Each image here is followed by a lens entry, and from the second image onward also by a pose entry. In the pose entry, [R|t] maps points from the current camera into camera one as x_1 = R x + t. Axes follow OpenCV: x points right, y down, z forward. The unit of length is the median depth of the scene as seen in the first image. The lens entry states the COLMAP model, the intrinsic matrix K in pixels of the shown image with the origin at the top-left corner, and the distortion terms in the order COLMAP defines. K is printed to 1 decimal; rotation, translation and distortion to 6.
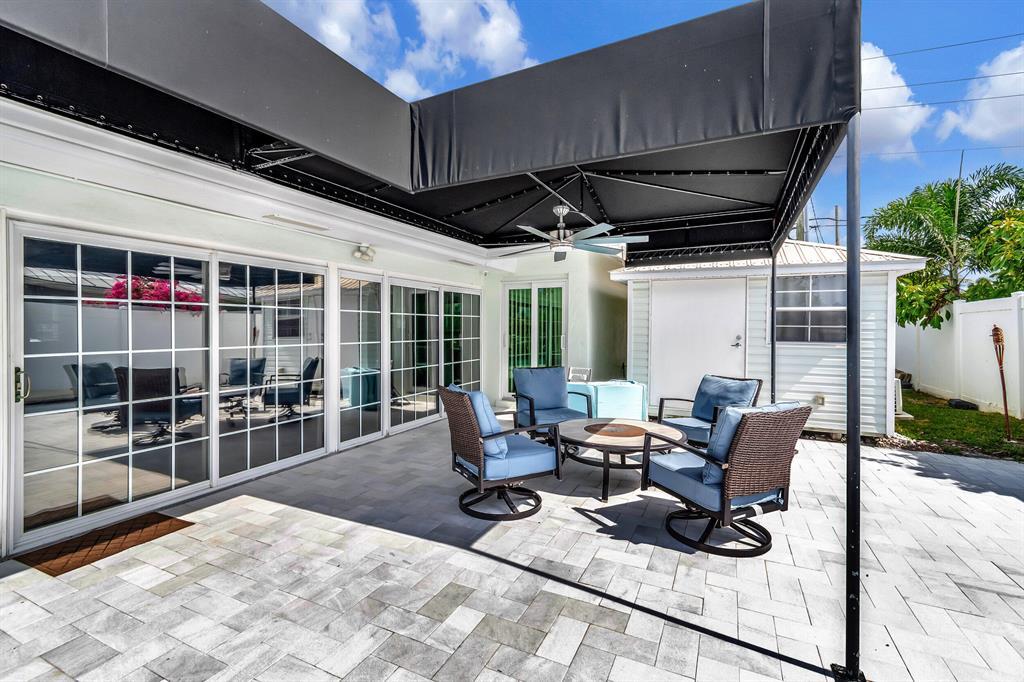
lens RADIAL K [[458.0, 0, 506.4], [0, 458.0, 334.3], [0, 0, 1]] dist [0.001104, -0.000432]
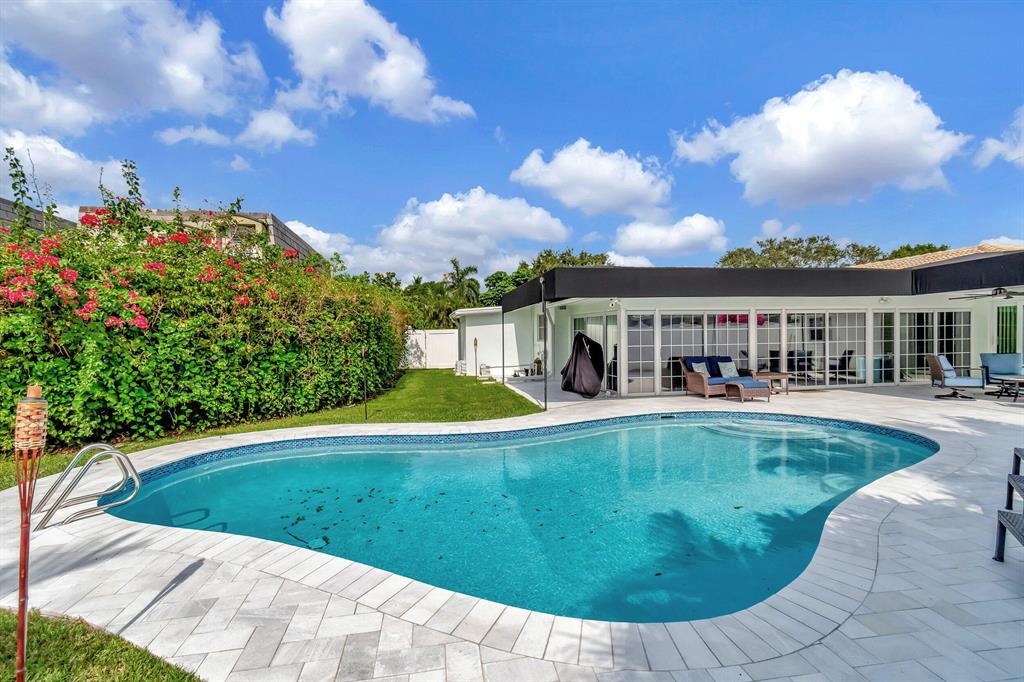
lens RADIAL K [[458.0, 0, 501.0], [0, 458.0, 345.4], [0, 0, 1]] dist [0.001104, -0.000432]
pose [[0.586366, 0.003468, -0.810039, 0.461163], [0.008583, 0.999908, 0.010494, 0.001293], [0.810001, -0.013106, 0.586282, -2.101687]]
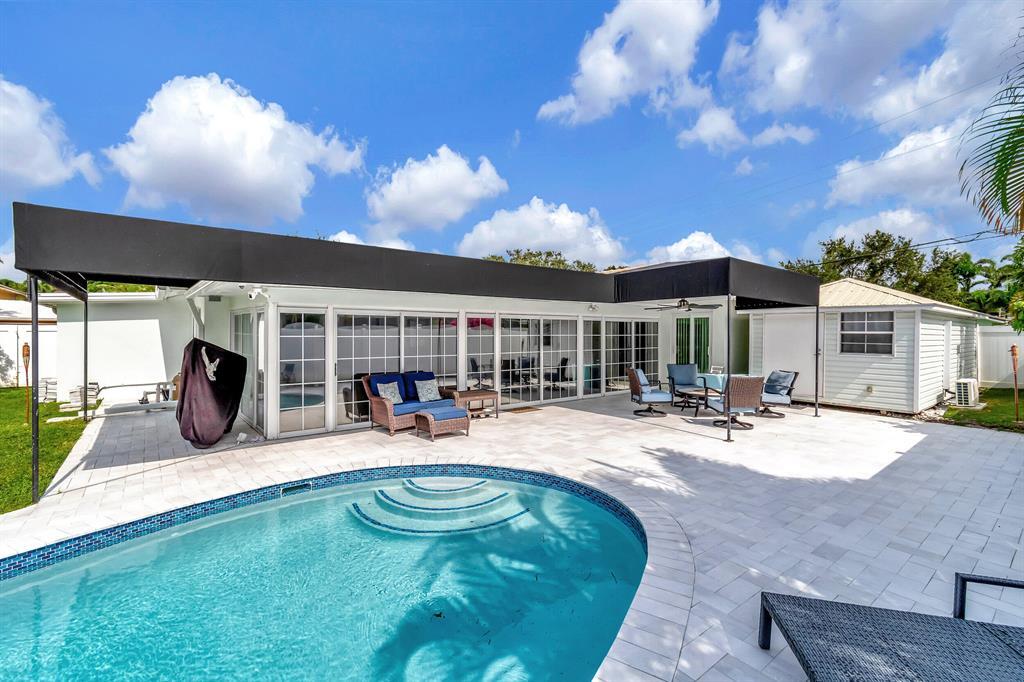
lens RADIAL K [[458.0, 0, 512.6], [0, 458.0, 345.1], [0, 0, 1]] dist [0.001104, -0.000432]
pose [[0.907109, 0.007875, -0.420823, 0.275564], [-0.002812, 0.999916, 0.012650, -0.035943], [0.420887, -0.010292, 0.907055, -1.236453]]
